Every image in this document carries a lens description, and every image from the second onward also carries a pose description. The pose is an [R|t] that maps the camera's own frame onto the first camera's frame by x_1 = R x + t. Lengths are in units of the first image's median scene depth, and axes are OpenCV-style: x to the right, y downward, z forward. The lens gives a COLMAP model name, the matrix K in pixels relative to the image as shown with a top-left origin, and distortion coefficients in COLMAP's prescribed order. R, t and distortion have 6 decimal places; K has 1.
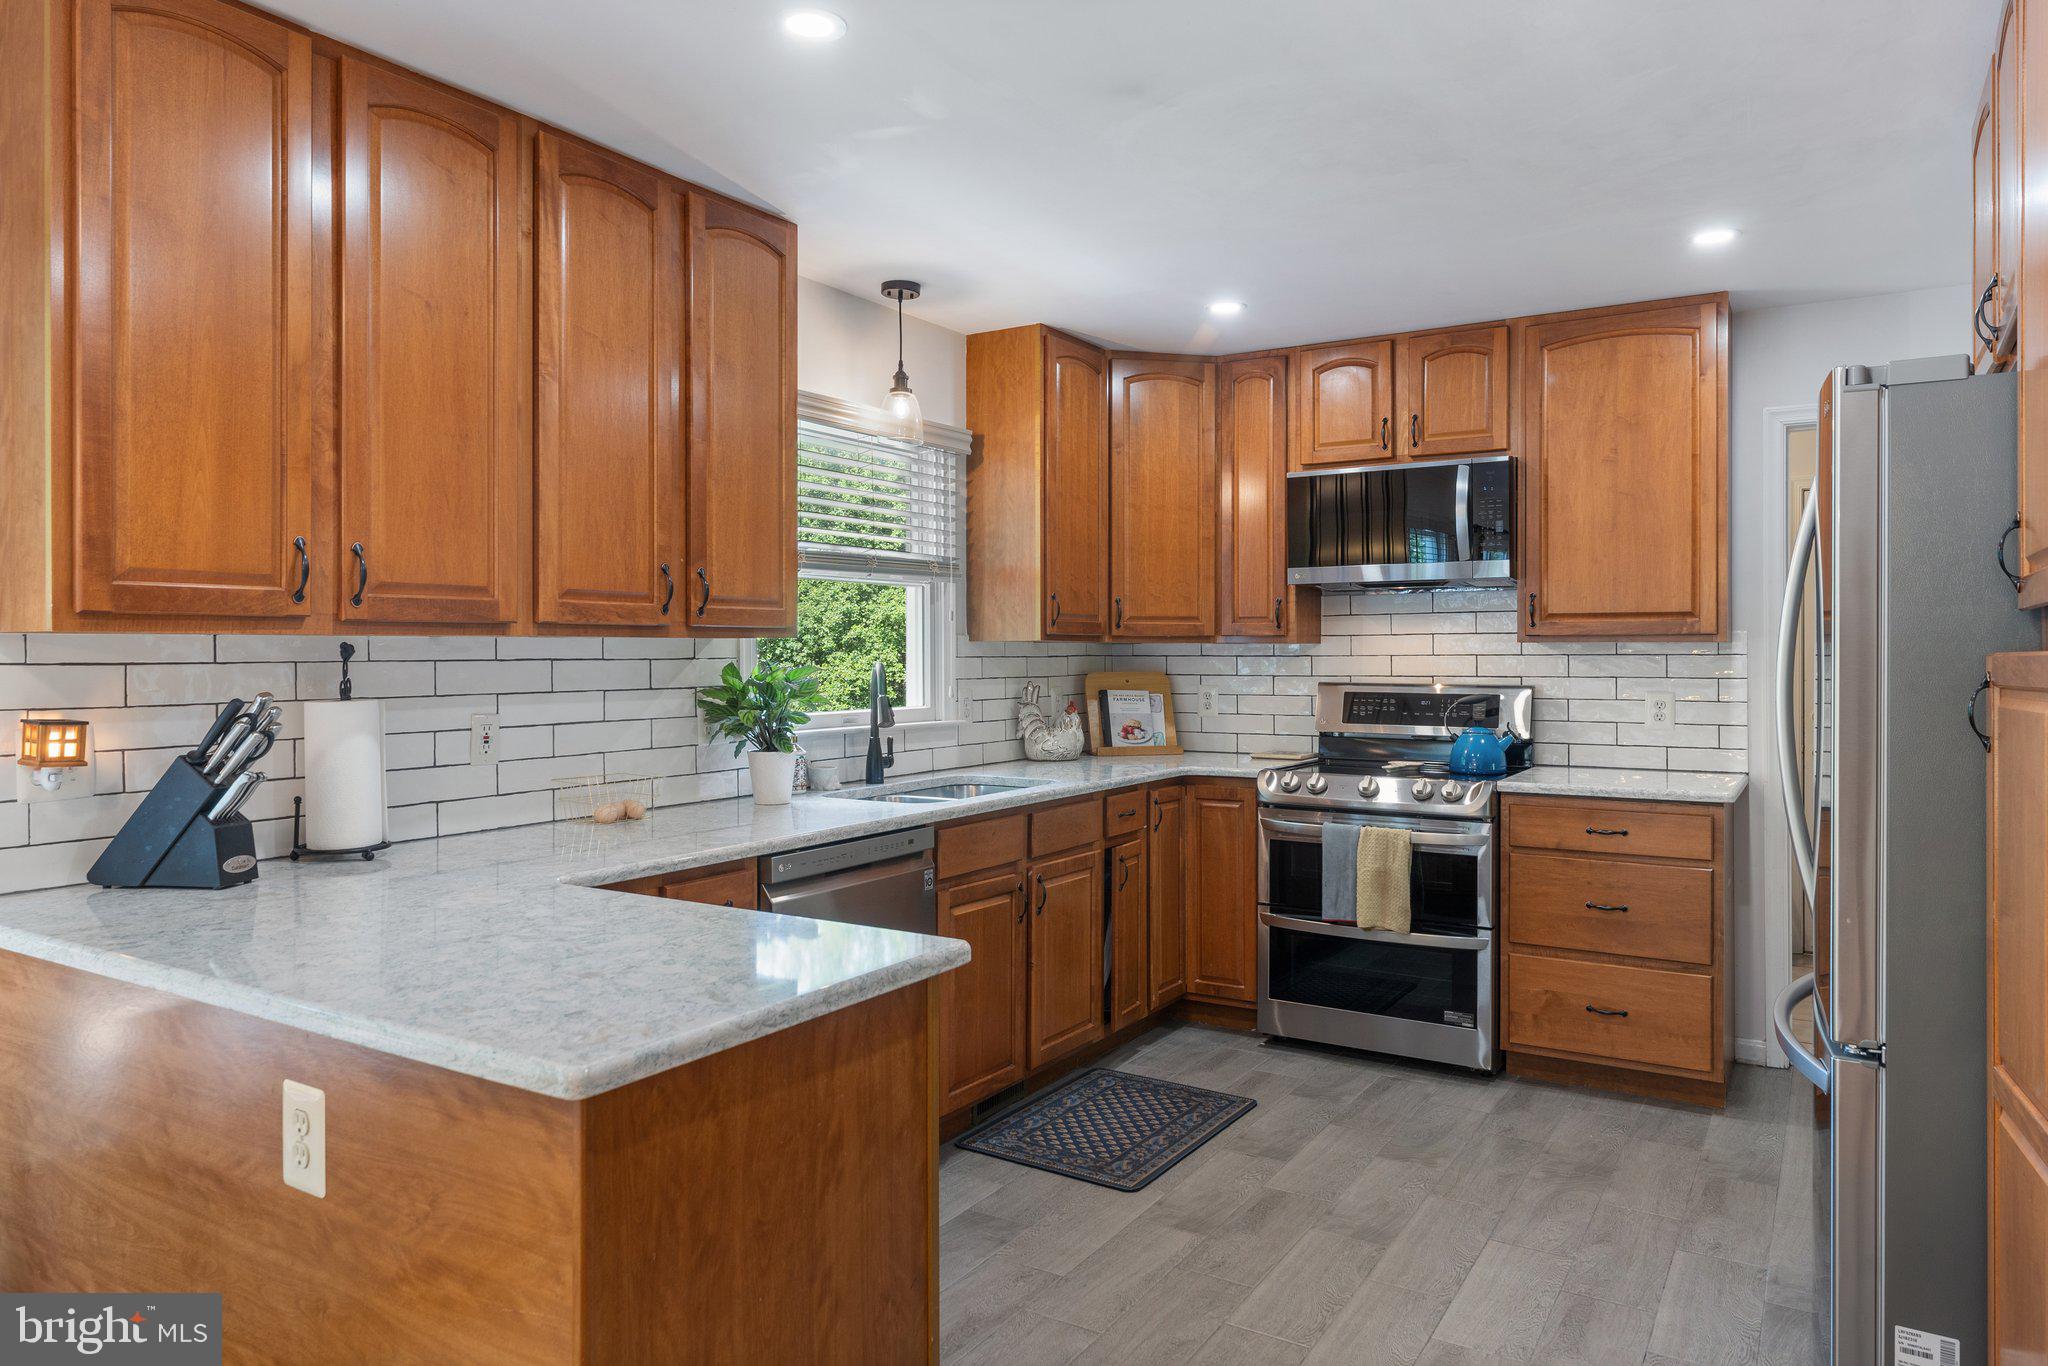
lens RADIAL K [[1309.9, 0, 1021.9], [0, 1309.9, 644.8], [0, 0, 1]] dist [0.000259, 0.000985]
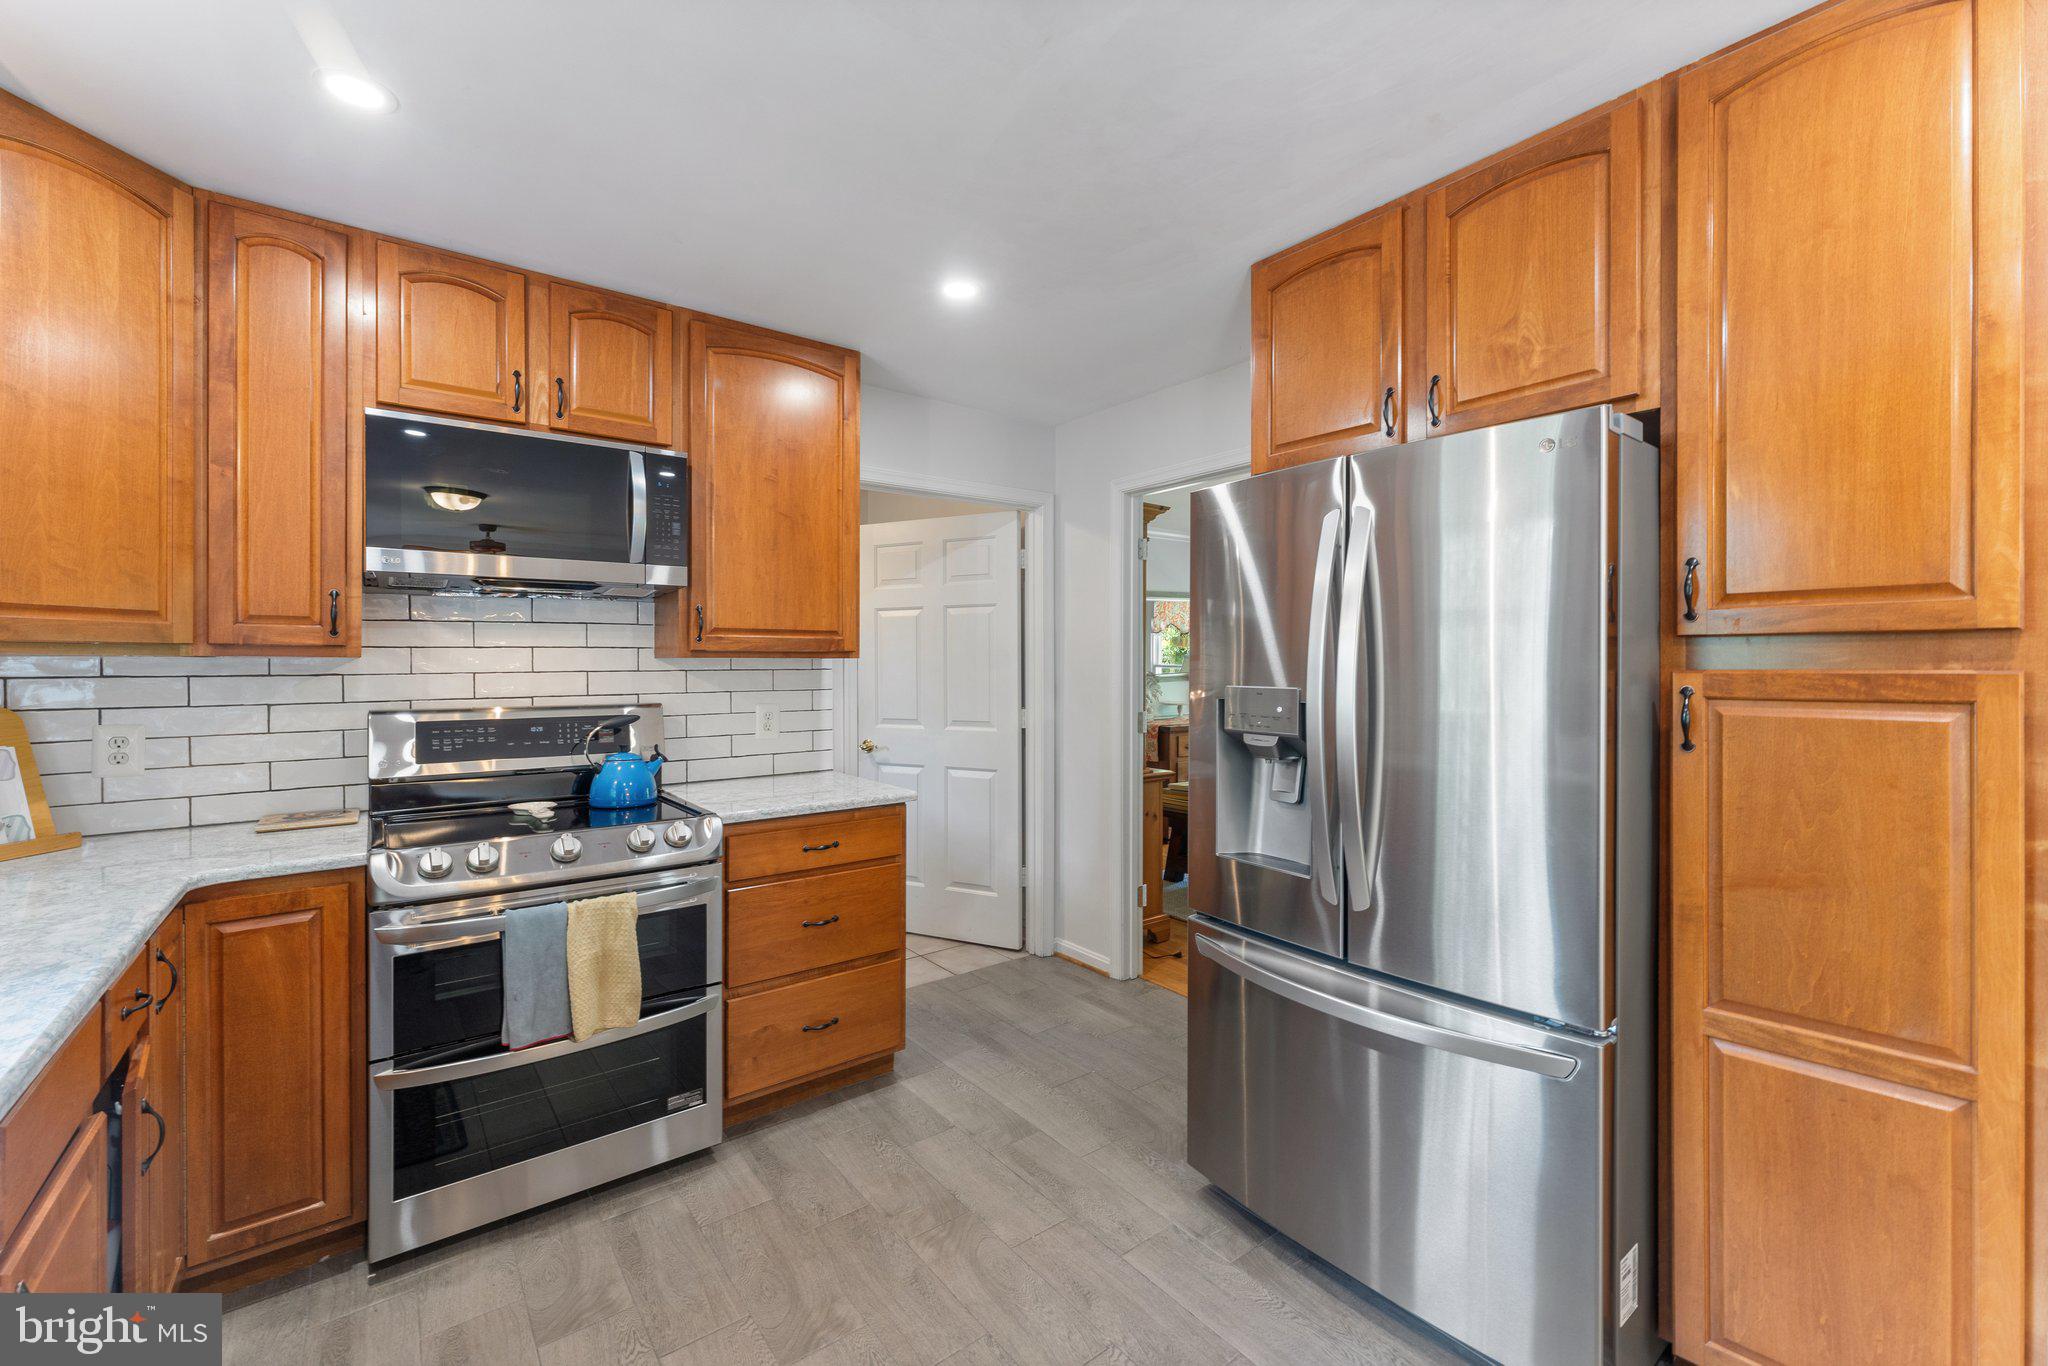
lens RADIAL K [[842.8, 0, 1015.0], [0, 842.8, 663.0], [0, 0, 1]] dist [0.001170, 0.000211]
pose [[0.354377, -0.000719, 0.935103, -0.093945], [-0.002732, 0.999995, 0.001804, 0.000280], [-0.935099, -0.003194, 0.354373, 0.563407]]
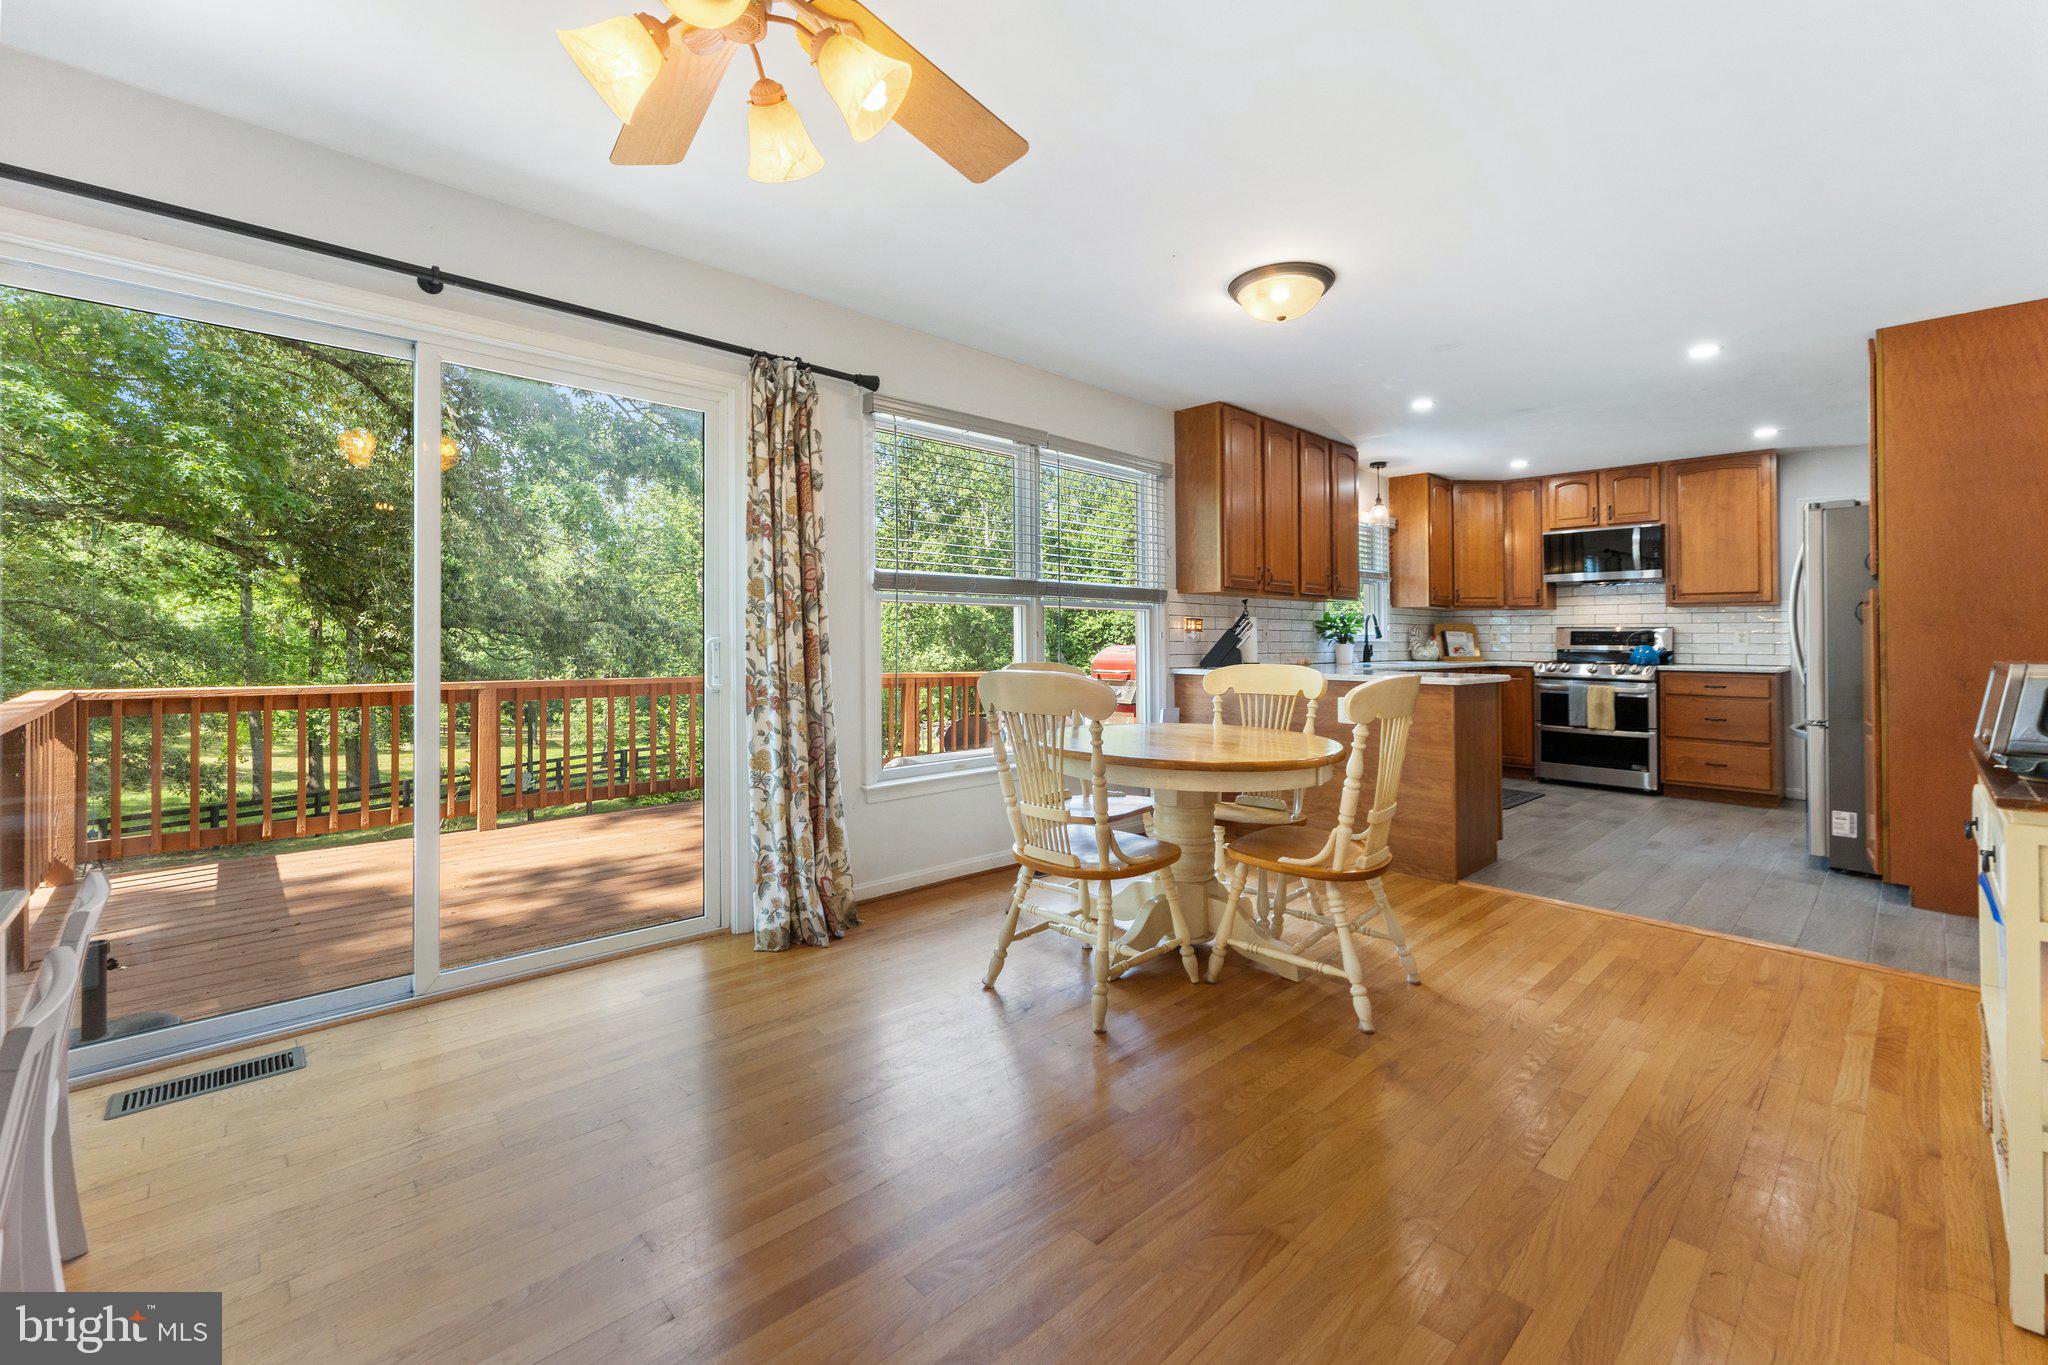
lens RADIAL K [[839.7, 0, 1010.8], [0, 839.7, 617.0], [0, 0, 1]] dist [-0.000273, -0.000016]
pose [[0.965376, 0.000245, -0.260863, -0.323823], [-0.005511, 0.999796, -0.019455, 0.049831], [0.260805, 0.020219, 0.965180, -0.668305]]
